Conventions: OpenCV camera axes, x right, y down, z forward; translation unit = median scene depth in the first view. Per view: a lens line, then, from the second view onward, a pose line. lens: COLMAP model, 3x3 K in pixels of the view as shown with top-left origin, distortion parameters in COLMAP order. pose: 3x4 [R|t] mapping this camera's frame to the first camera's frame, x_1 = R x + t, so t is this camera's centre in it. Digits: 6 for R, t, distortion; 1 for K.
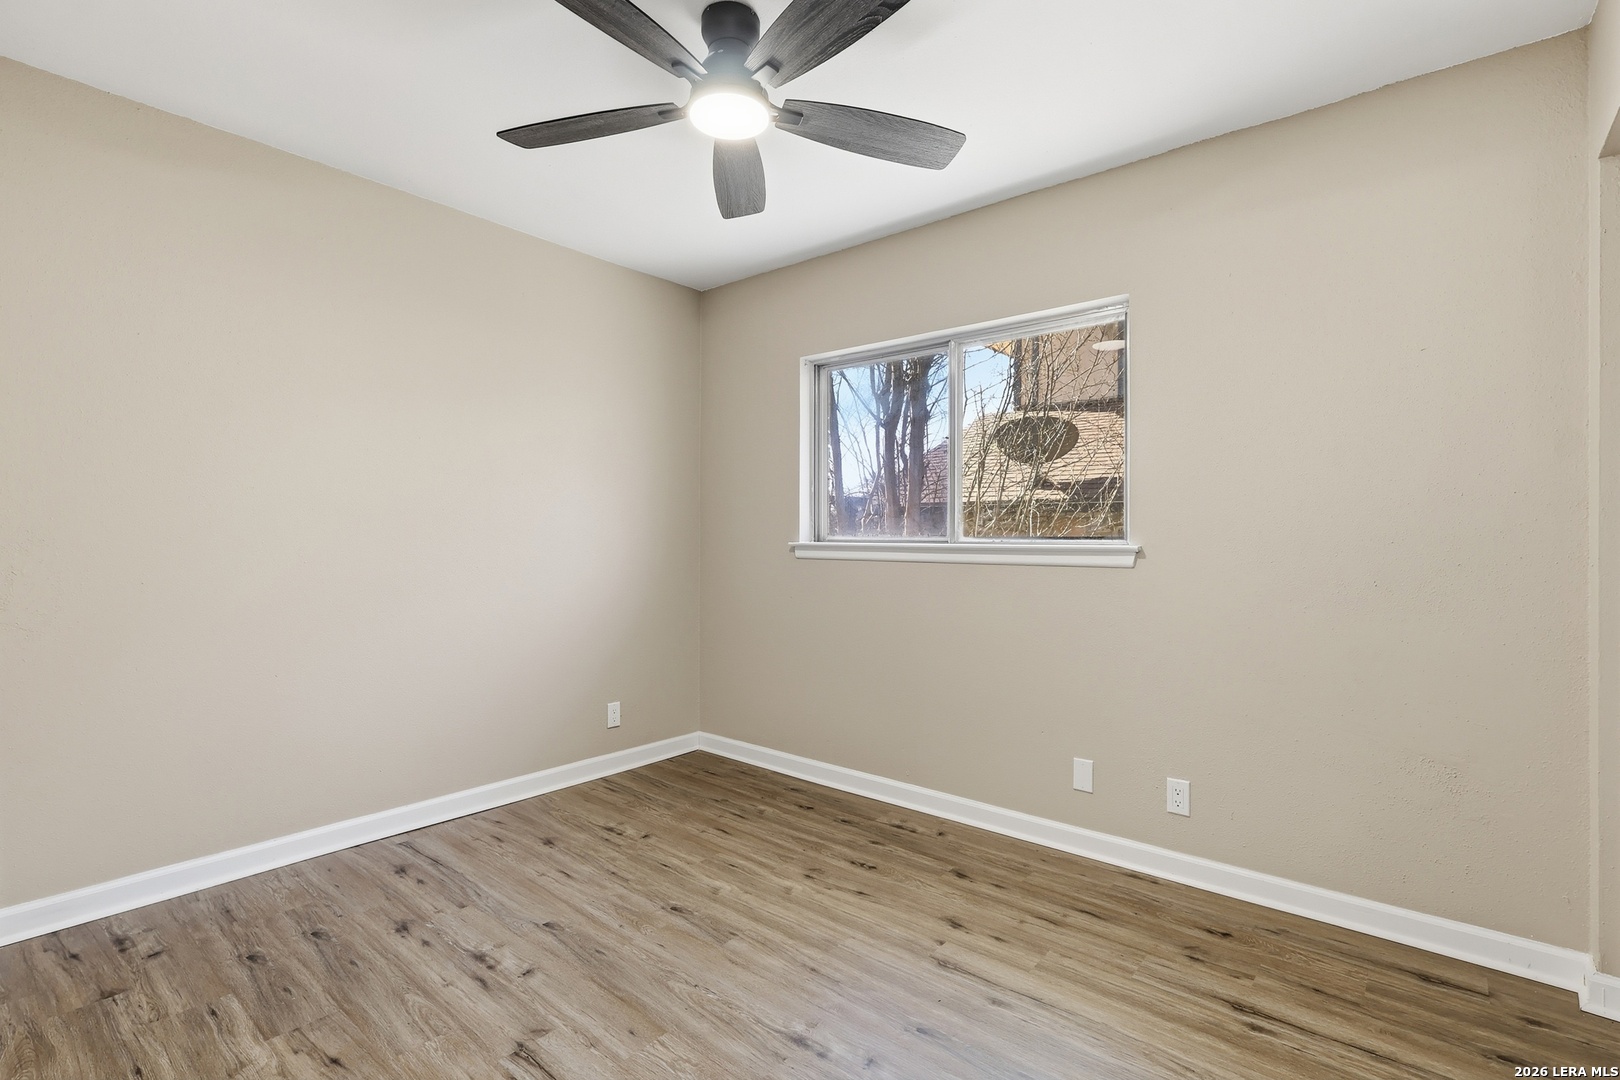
lens RADIAL K [[754.3, 0, 806.8], [0, 754.3, 531.9], [0, 0, 1]] dist [0.037991, -0.000054]
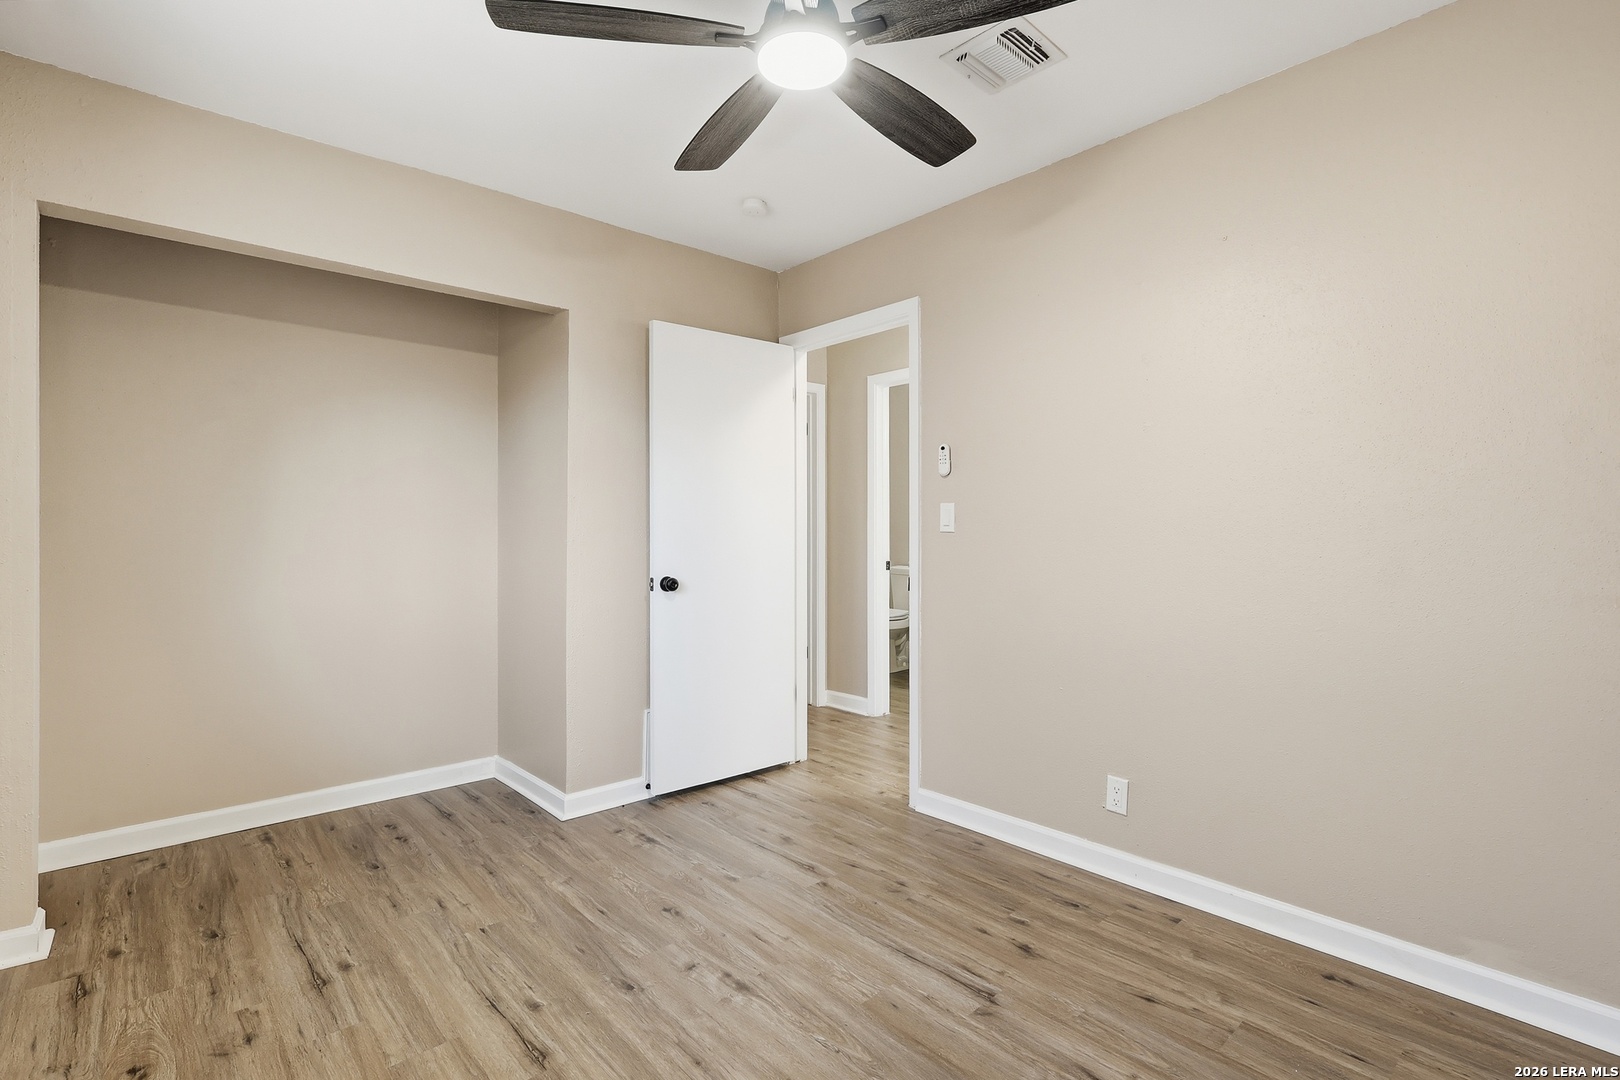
lens RADIAL K [[754.3, 0, 810.5], [0, 754.3, 535.6], [0, 0, 1]] dist [0.037991, -0.000054]
pose [[-0.990274, -0.002260, 0.139112, -0.251398], [-0.002464, 0.999996, -0.001291, 0.005169], [-0.139109, -0.001622, -0.990276, 2.008208]]
